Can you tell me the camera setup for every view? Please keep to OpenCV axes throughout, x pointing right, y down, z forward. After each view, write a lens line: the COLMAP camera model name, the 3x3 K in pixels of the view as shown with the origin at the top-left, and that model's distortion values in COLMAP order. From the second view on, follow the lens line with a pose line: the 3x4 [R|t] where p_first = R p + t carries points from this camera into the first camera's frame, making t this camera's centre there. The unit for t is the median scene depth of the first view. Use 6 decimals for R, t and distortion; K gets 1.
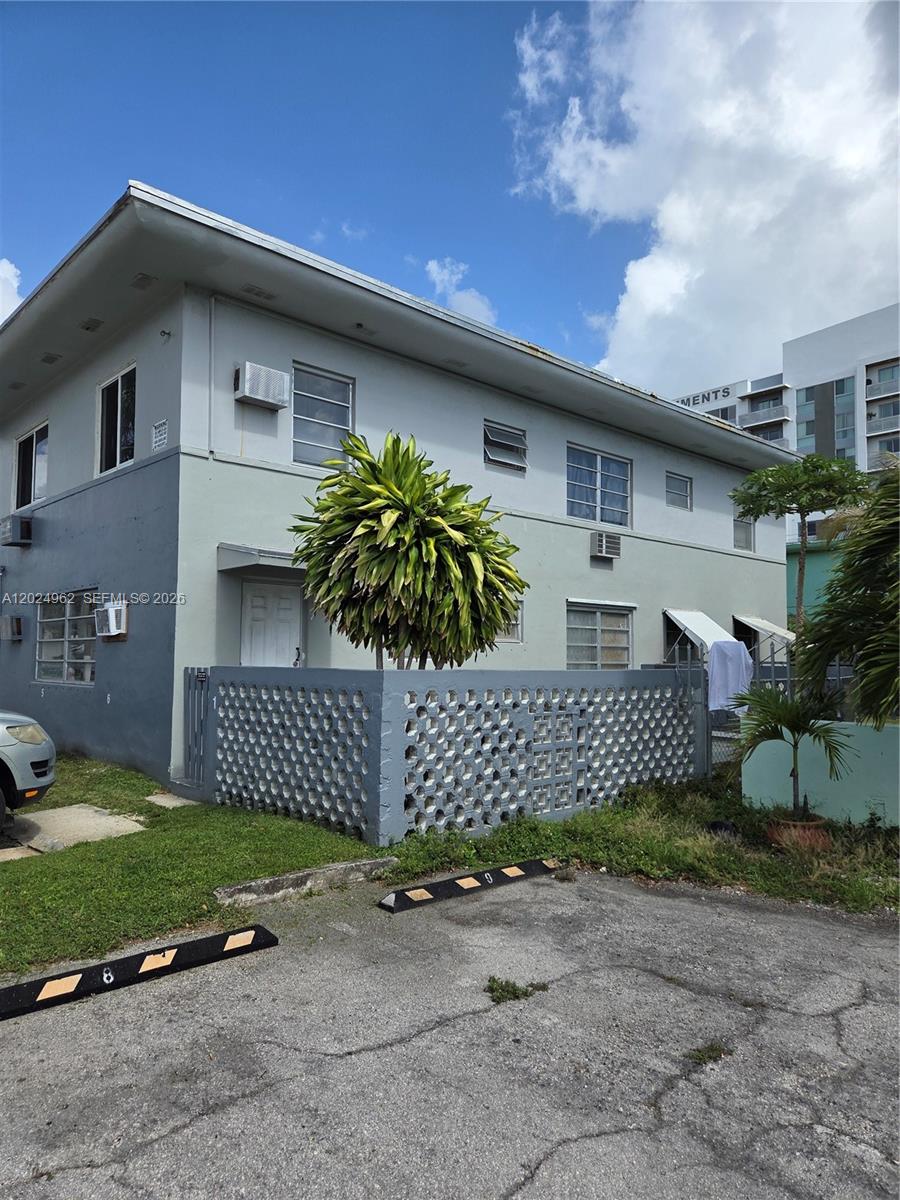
lens RADIAL K [[803.3, 0, 453.6], [0, 803.3, 607.1], [0, 0, 1]] dist [0.076552, -0.057989]
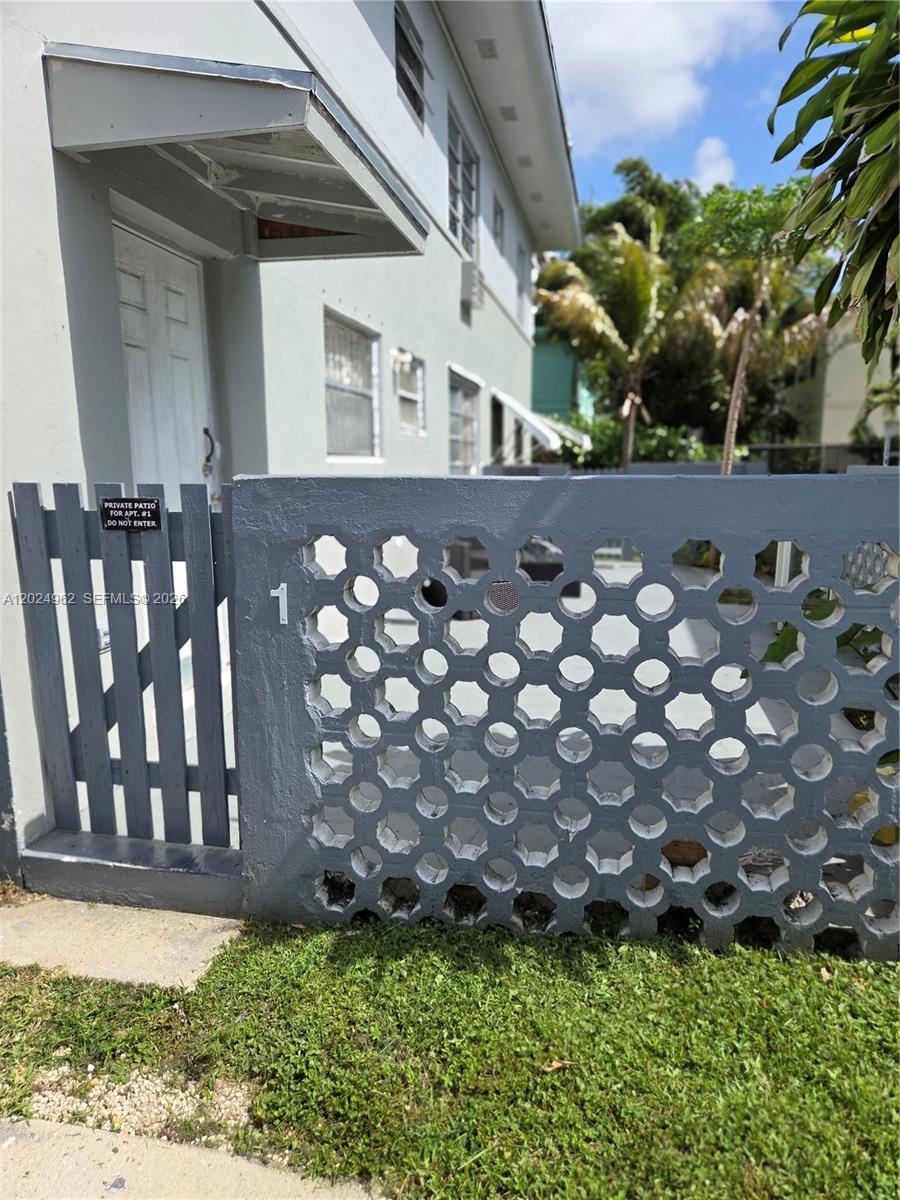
lens RADIAL K [[803.3, 0, 453.6], [0, 803.3, 607.1], [0, 0, 1]] dist [0.076552, -0.057989]
pose [[0.818707, -0.098554, 0.565691, -0.336018], [-0.043236, 0.971784, 0.231876, 0.038461], [-0.572581, -0.214297, 0.791345, 0.605934]]
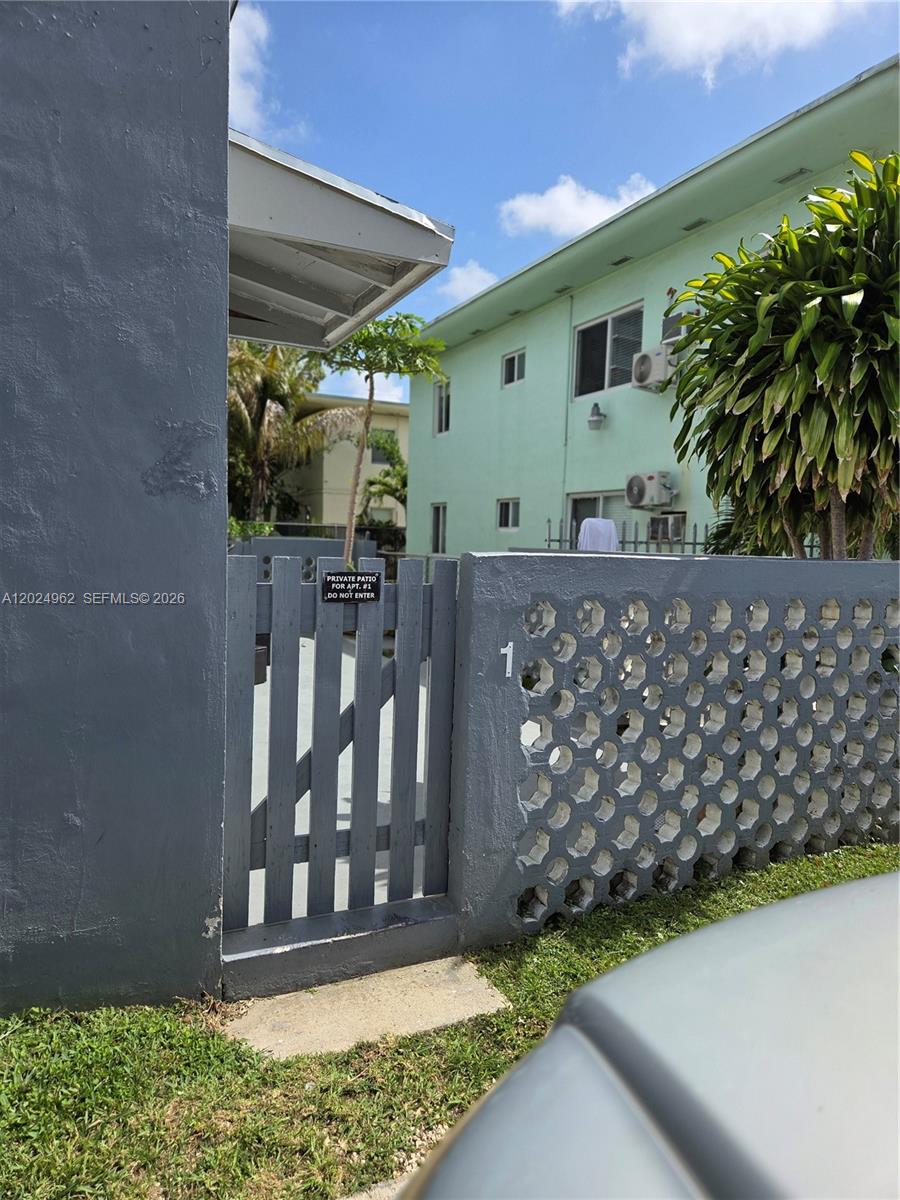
lens RADIAL K [[803.3, 0, 453.6], [0, 803.3, 607.1], [0, 0, 1]] dist [0.076552, -0.057989]
pose [[0.294915, -0.065537, 0.953273, -0.551254], [-0.098162, 0.990289, 0.098450, 0.053278], [-0.950468, -0.122610, 0.285618, 0.794867]]
